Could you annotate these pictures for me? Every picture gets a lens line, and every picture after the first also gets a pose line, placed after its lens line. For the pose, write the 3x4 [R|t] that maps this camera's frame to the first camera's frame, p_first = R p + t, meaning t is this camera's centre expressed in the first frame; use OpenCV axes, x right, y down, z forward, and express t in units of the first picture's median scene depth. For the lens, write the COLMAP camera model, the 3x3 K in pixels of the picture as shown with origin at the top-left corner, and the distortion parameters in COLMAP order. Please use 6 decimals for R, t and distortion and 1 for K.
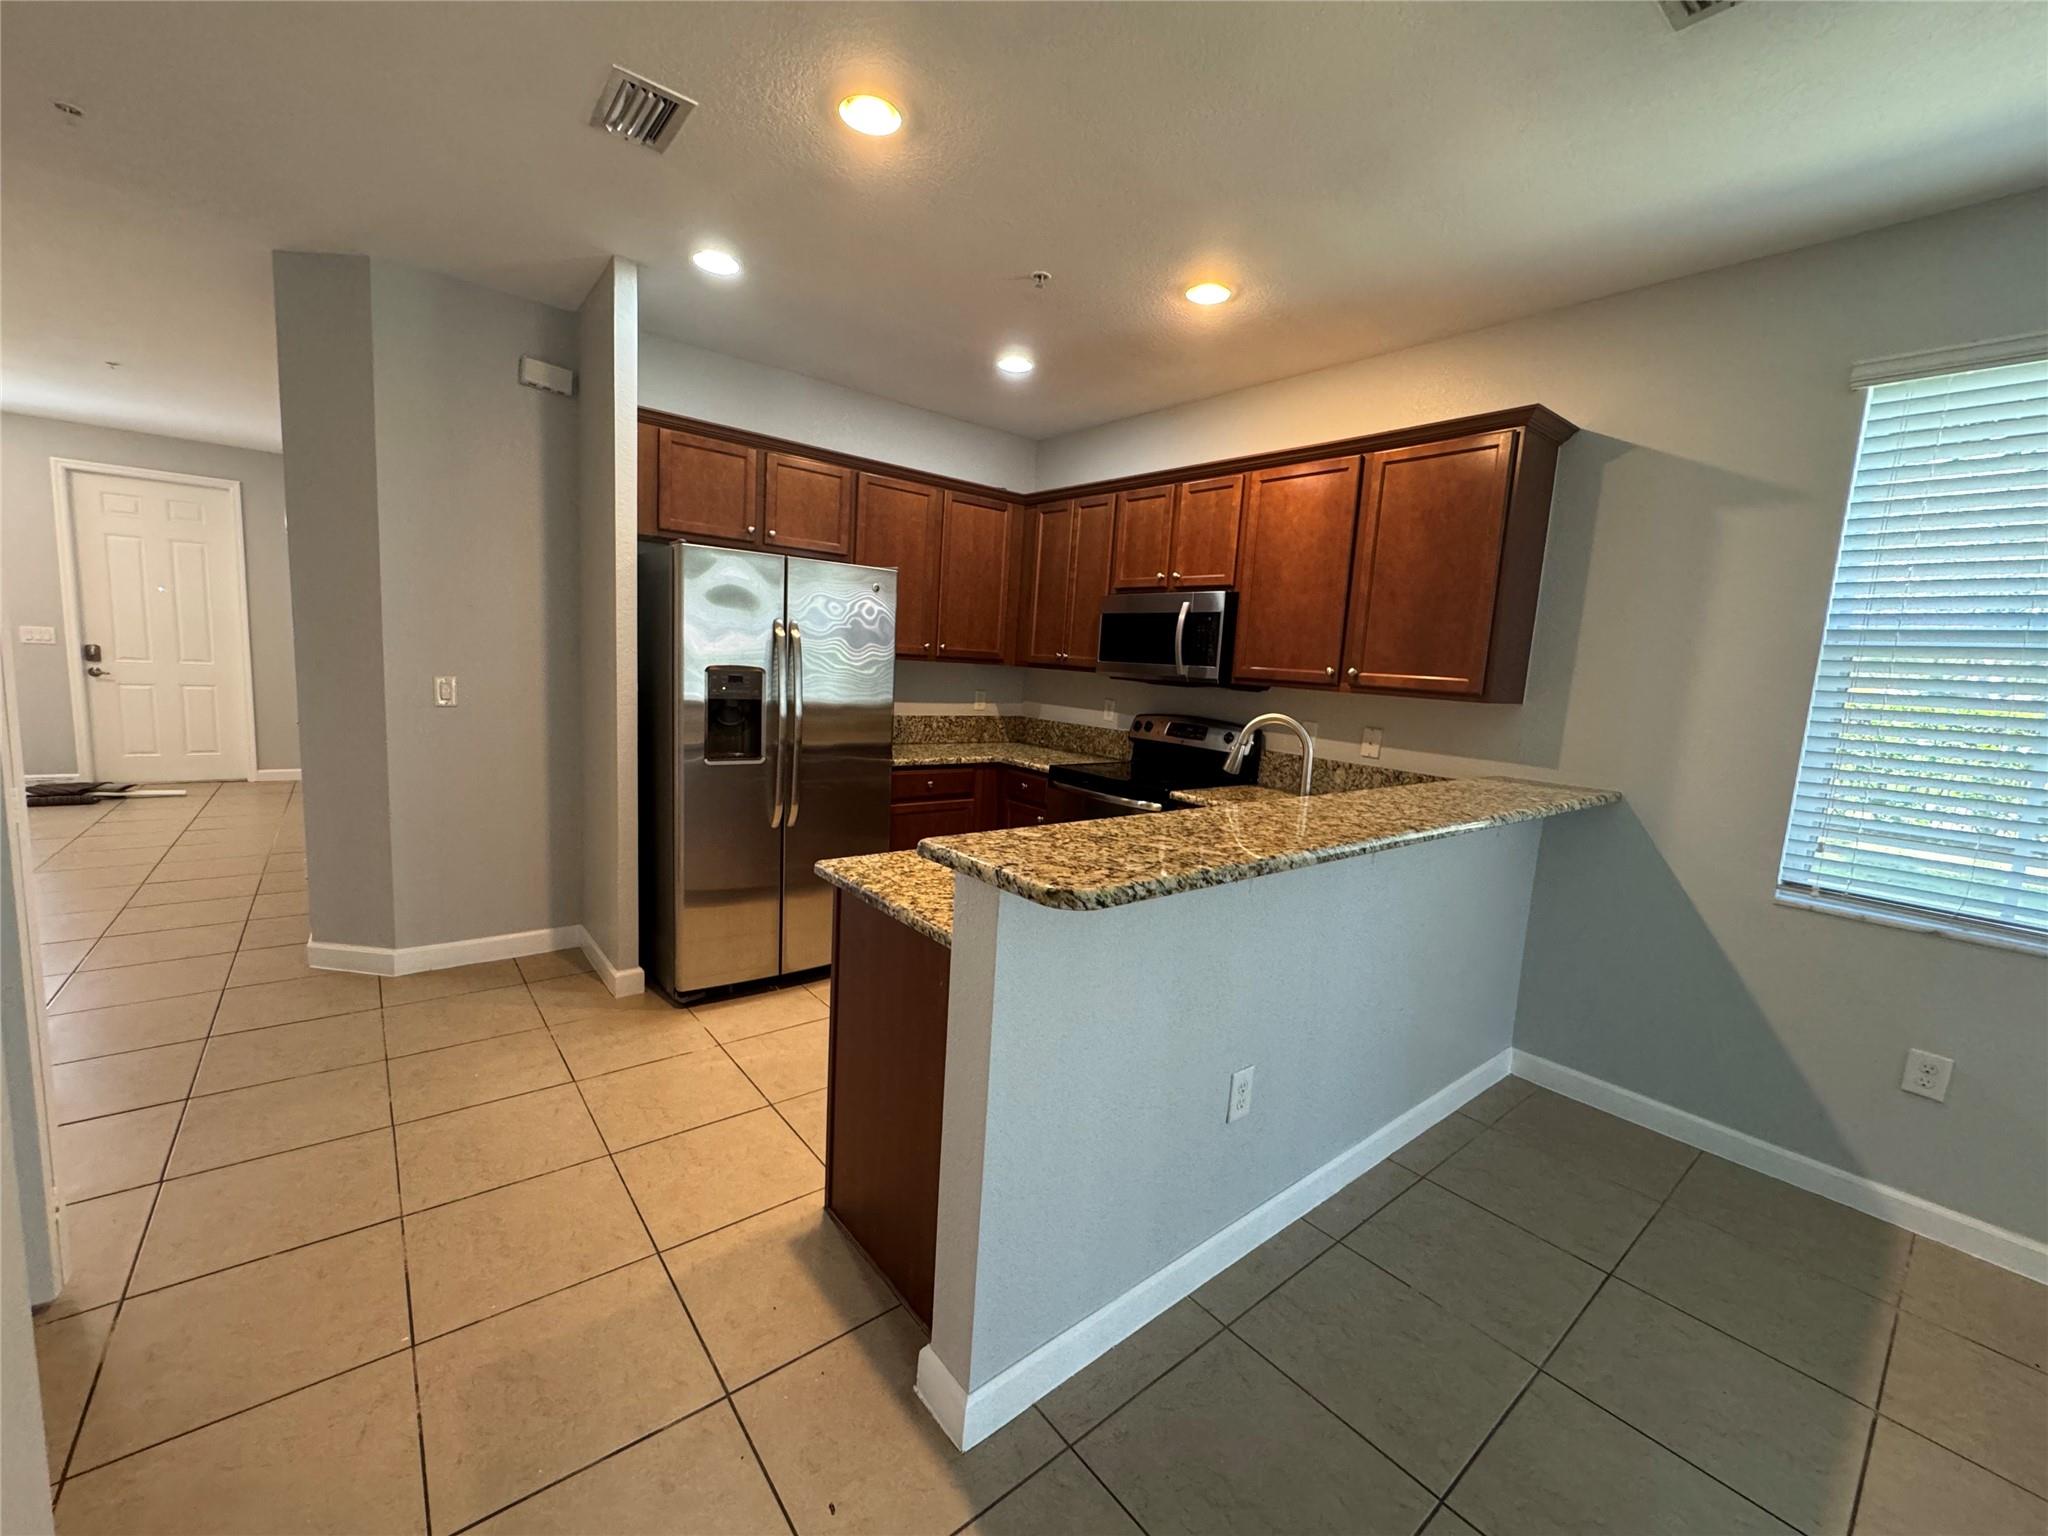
lens RADIAL K [[814.1, 0, 1024.9], [0, 814.1, 766.2], [0, 0, 1]] dist [-0.006185, 0.000641]
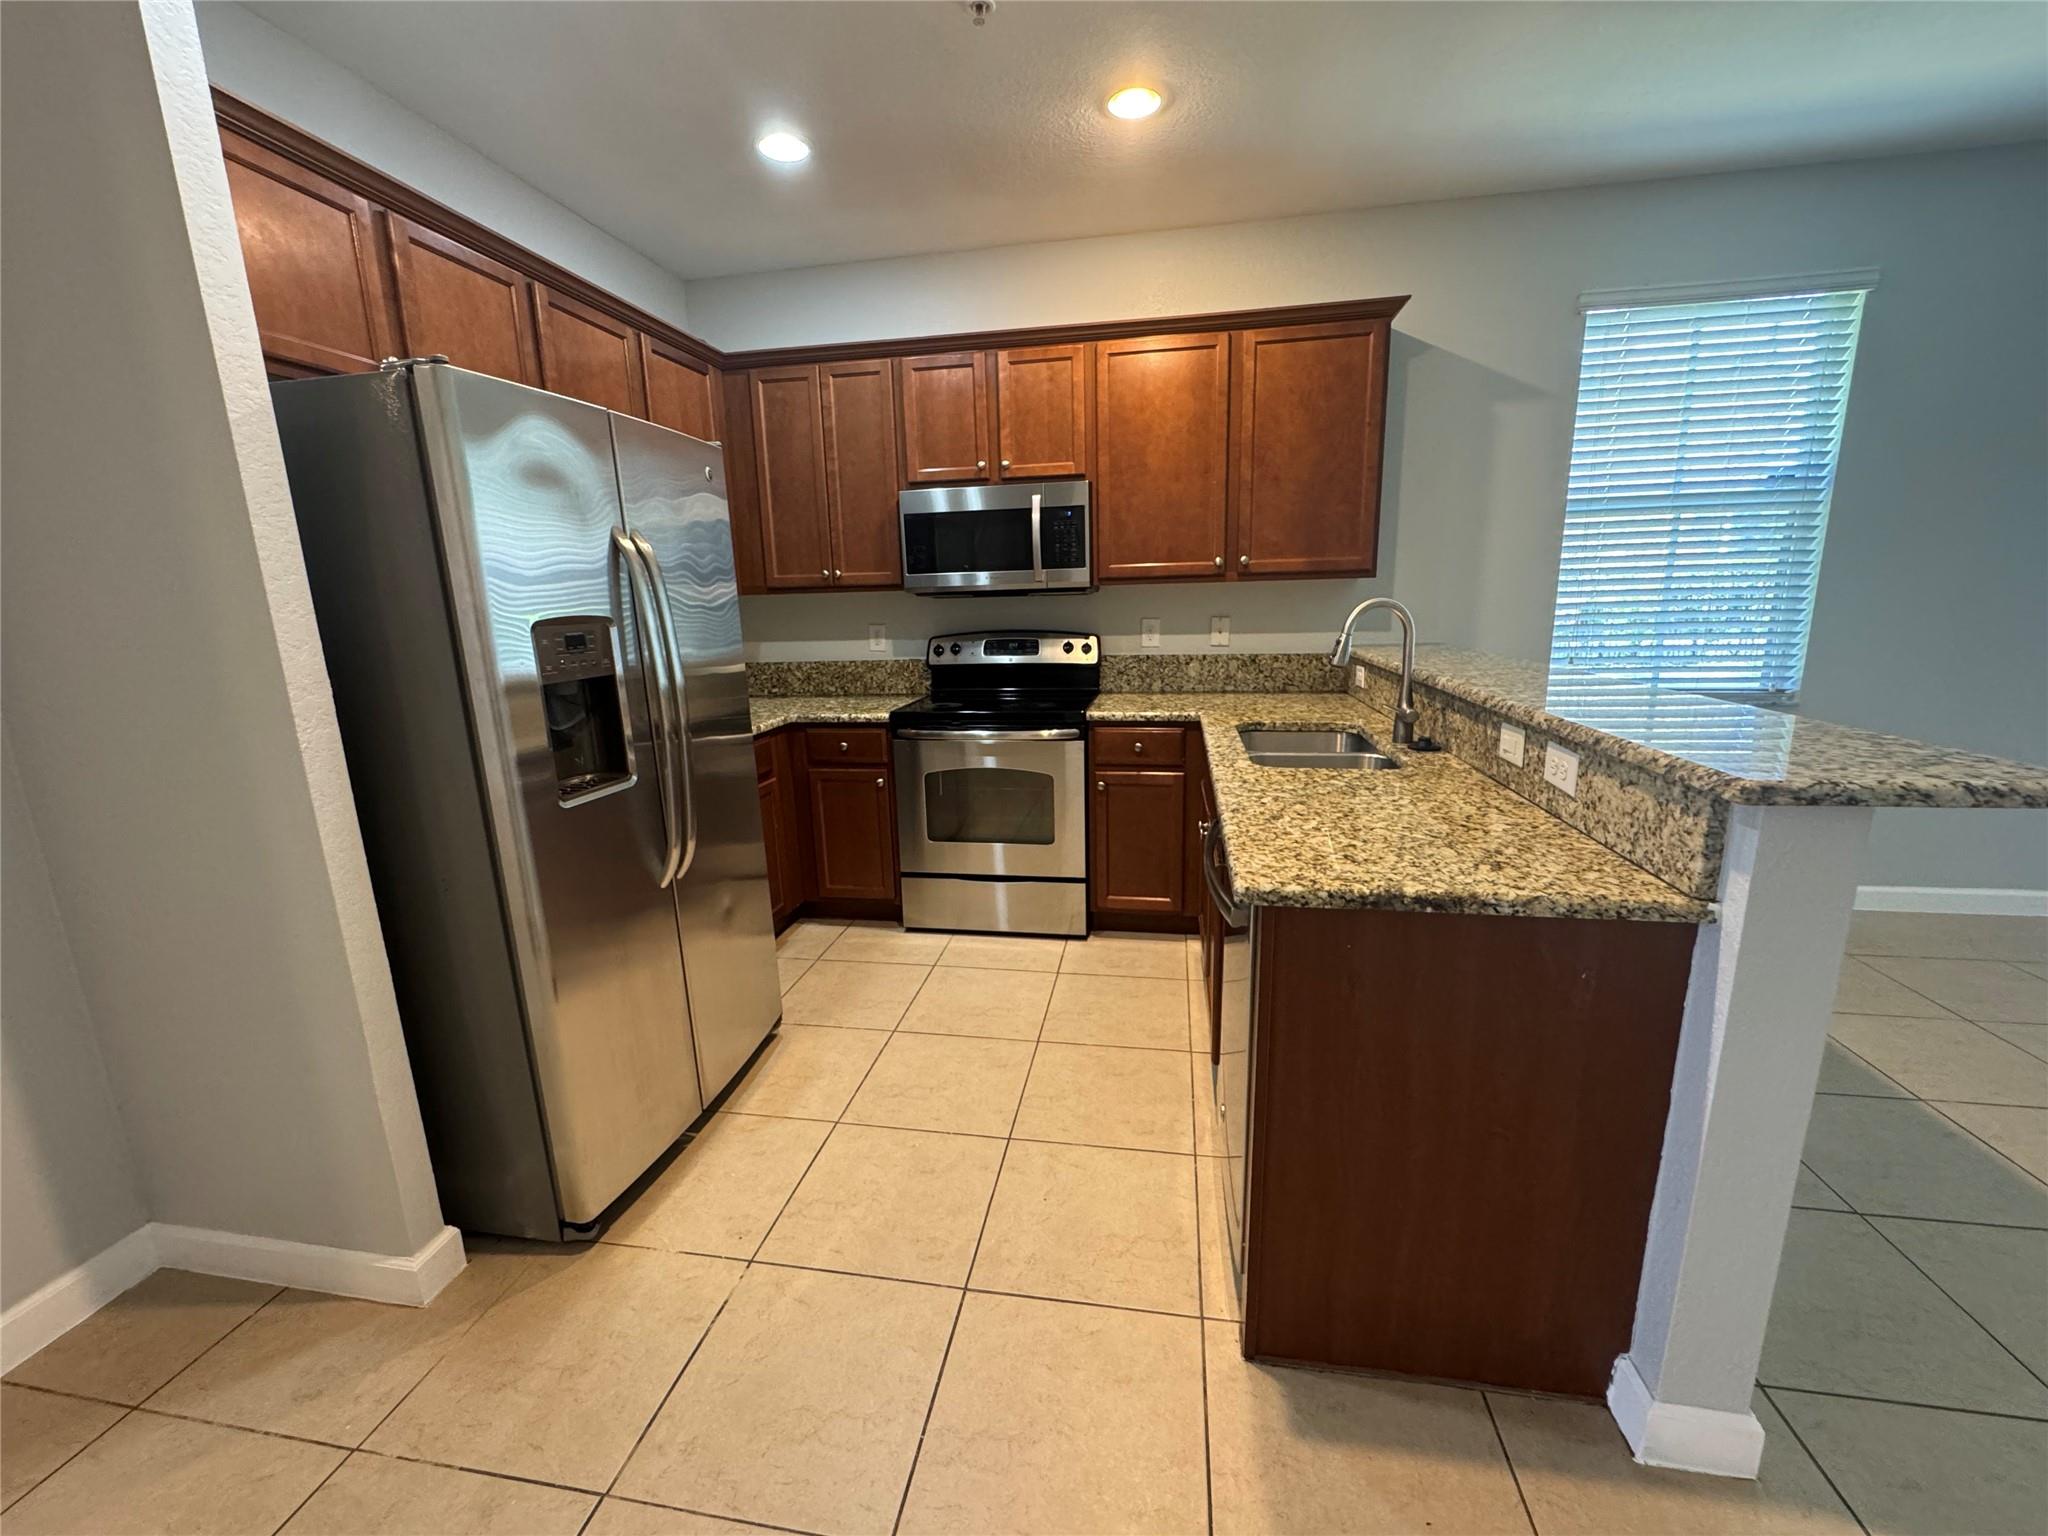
lens RADIAL K [[814.1, 0, 1024.9], [0, 814.1, 766.2], [0, 0, 1]] dist [-0.006185, 0.000641]
pose [[0.757074, -0.215835, 0.616648, -0.451239], [0.158886, 0.976343, 0.146664, -0.054953], [-0.633714, -0.013059, 0.773457, 0.374290]]
